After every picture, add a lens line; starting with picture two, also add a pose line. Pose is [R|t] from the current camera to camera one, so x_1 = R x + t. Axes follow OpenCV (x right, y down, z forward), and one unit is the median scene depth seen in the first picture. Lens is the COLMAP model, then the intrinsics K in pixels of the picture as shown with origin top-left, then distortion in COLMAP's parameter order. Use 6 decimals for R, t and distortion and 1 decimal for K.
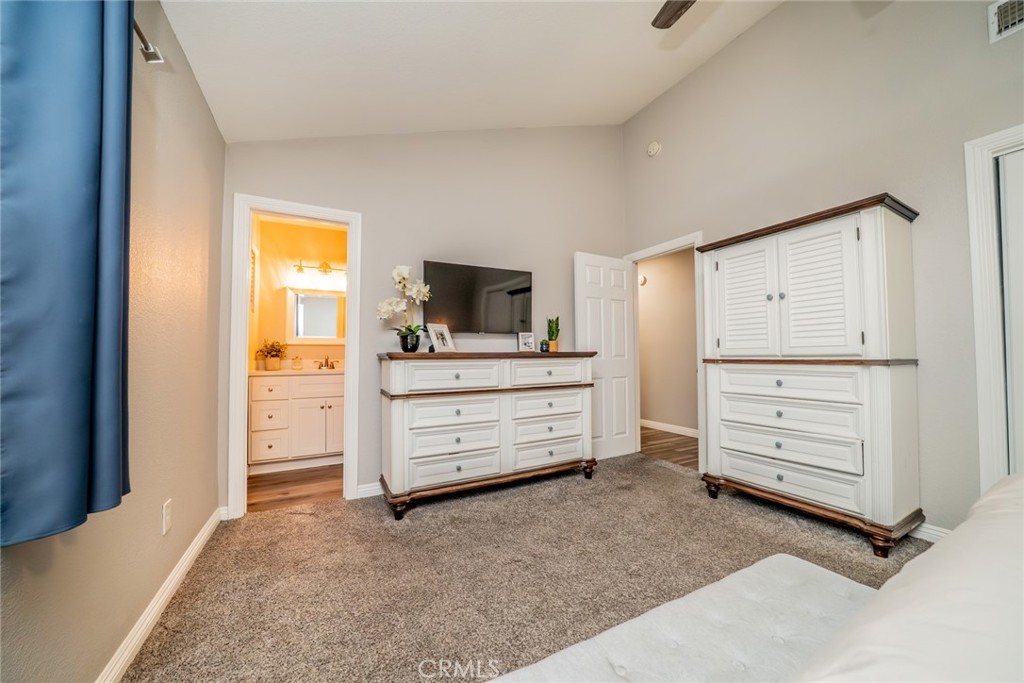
lens RADIAL K [[354.2, 0, 507.8], [0, 354.2, 347.9], [0, 0, 1]] dist [-0.018369, 0.000820]
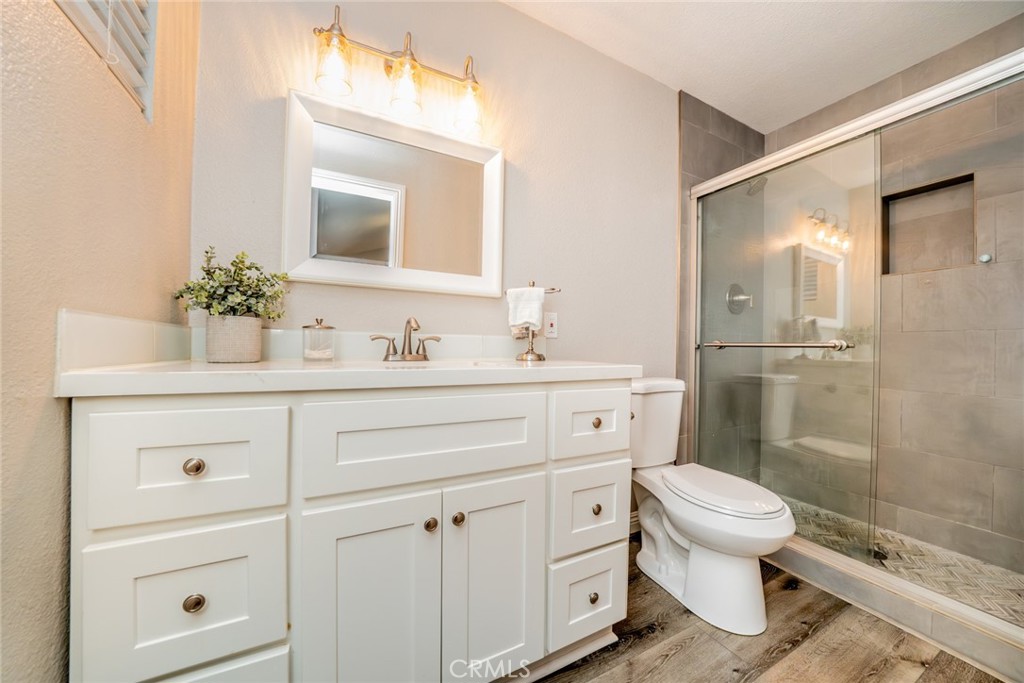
lens RADIAL K [[354.2, 0, 517.0], [0, 354.2, 343.2], [0, 0, 1]] dist [-0.018369, 0.000820]
pose [[0.999334, 0.008777, -0.035426, -0.436965], [-0.007987, 0.999718, 0.022369, 0.039776], [0.035612, -0.022071, 0.999122, 0.730172]]
